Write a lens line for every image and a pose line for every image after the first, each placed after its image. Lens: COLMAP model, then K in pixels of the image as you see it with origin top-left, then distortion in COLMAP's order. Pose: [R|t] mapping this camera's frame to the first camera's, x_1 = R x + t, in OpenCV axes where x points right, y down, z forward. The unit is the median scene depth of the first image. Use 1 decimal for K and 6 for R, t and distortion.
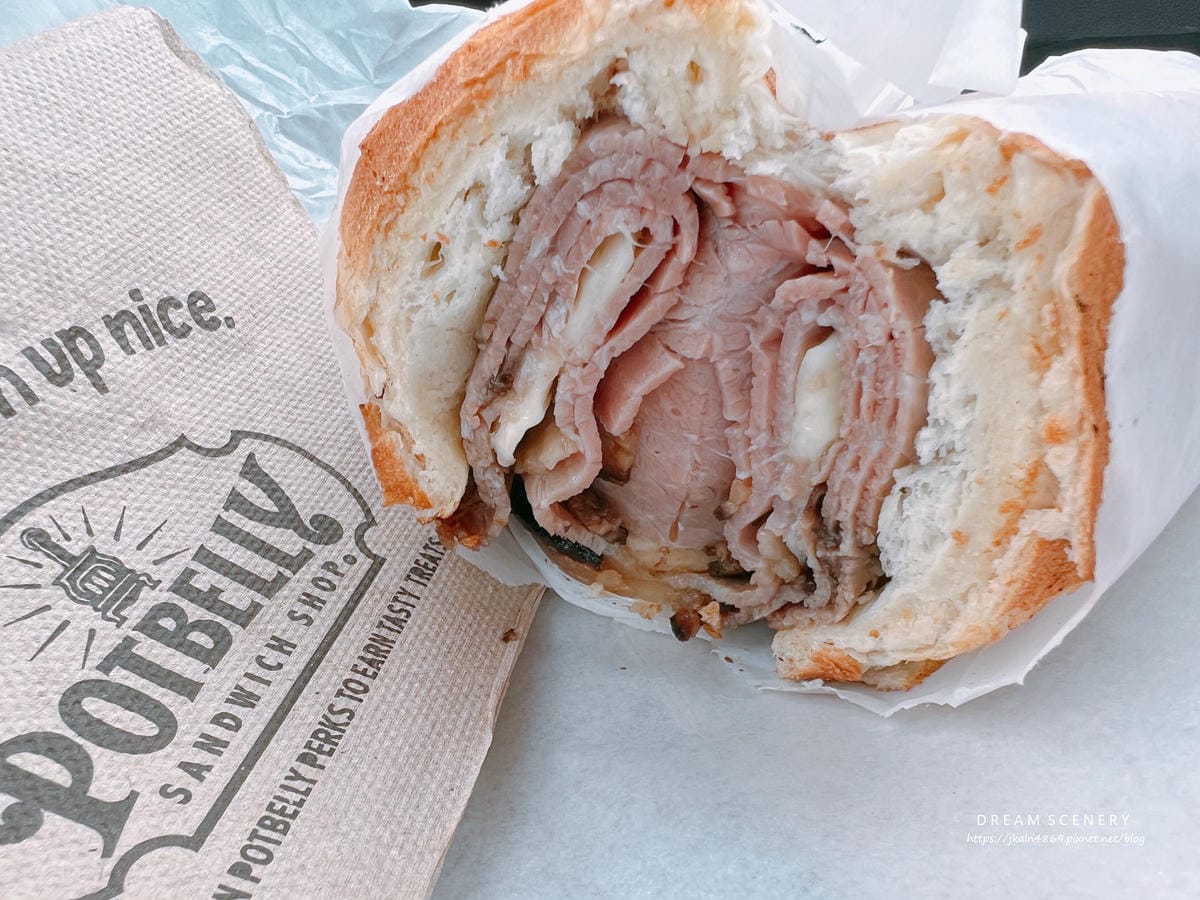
lens RADIAL K [[1048.1, 0, 601.4], [0, 1048.1, 489.8], [0, 0, 1]] dist [-0.006862, -0.092023]
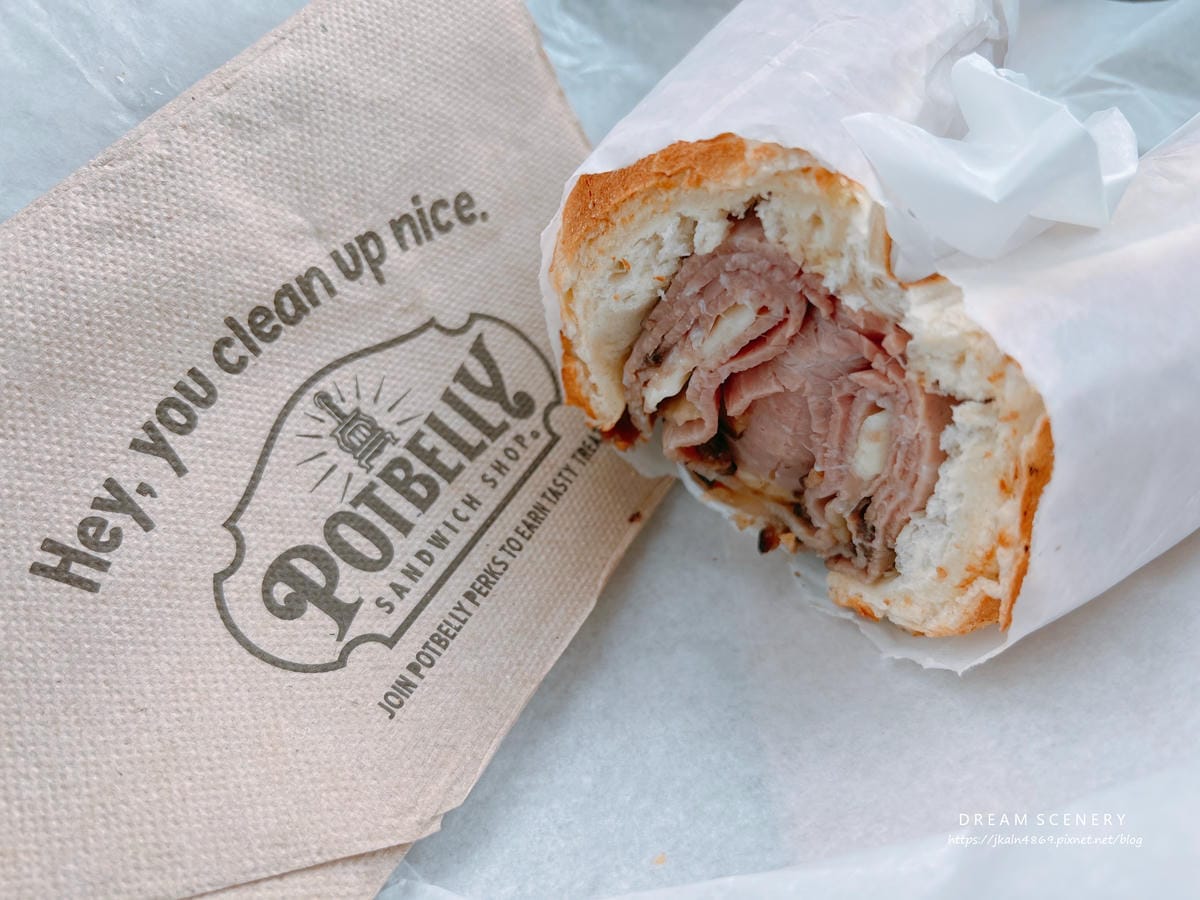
lens RADIAL K [[1063.4, 0, 640.4], [0, 1063.4, 446.8], [0, 0, 1]] dist [0.006582, -0.633145]
pose [[0.956109, 0.244147, -0.162012, 0.138376], [-0.195369, 0.943260, 0.268498, -0.372532], [0.218373, -0.225061, 0.949558, -0.329161]]
